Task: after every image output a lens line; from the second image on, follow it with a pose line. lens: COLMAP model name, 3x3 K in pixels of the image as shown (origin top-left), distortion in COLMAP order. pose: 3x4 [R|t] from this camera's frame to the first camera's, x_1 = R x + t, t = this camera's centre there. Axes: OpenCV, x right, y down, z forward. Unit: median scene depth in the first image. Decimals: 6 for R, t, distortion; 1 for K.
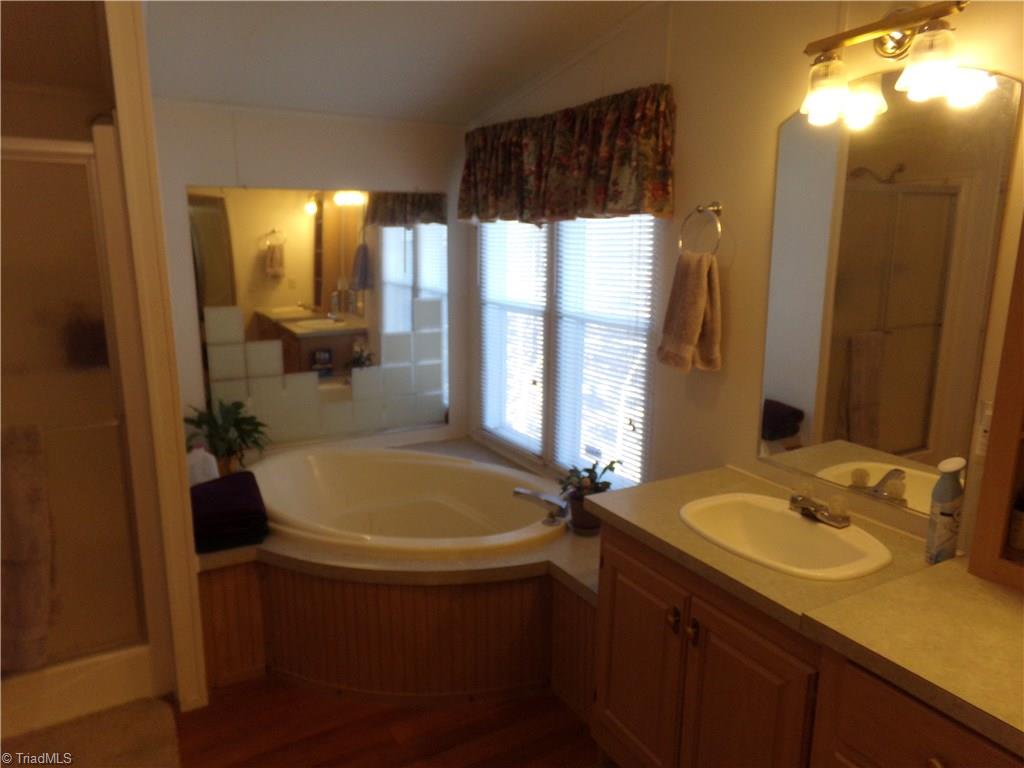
lens RADIAL K [[691.3, 0, 498.3], [0, 691.3, 387.6], [0, 0, 1]] dist [-0.005675, 0.001718]
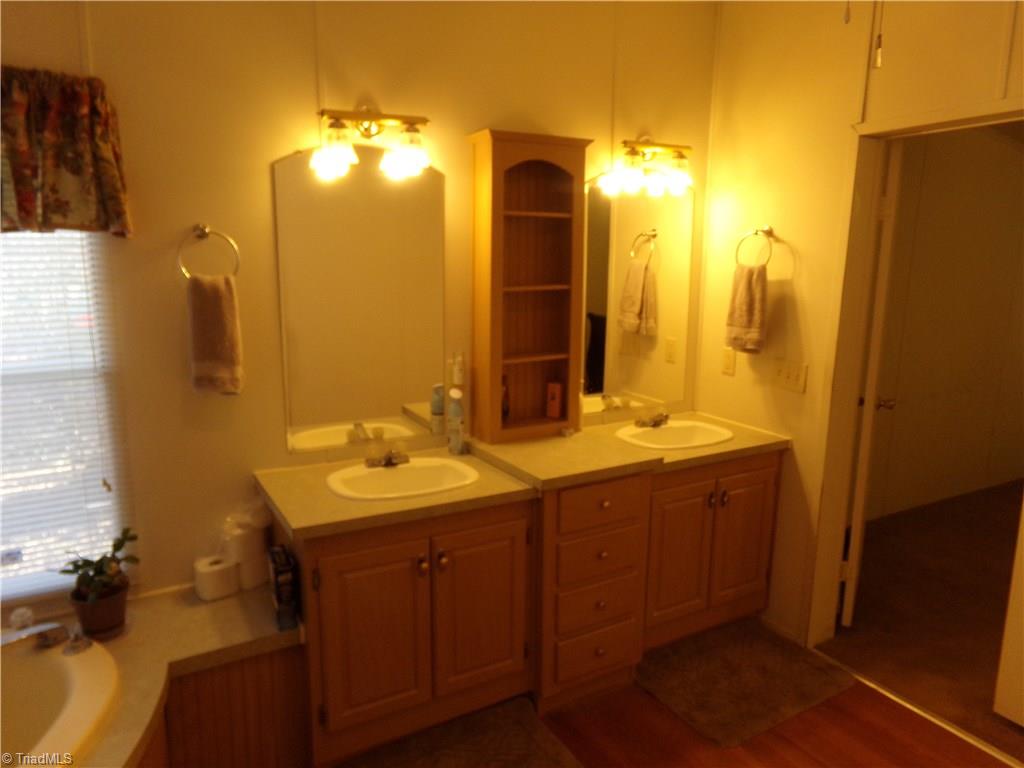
lens RADIAL K [[691.3, 0, 498.3], [0, 691.3, 387.6], [0, 0, 1]] dist [-0.005675, 0.001718]
pose [[0.021617, -0.188163, 0.981900, -0.927981], [0.200788, 0.962936, 0.180108, -0.176400], [-0.979396, 0.193260, 0.058597, 0.740464]]
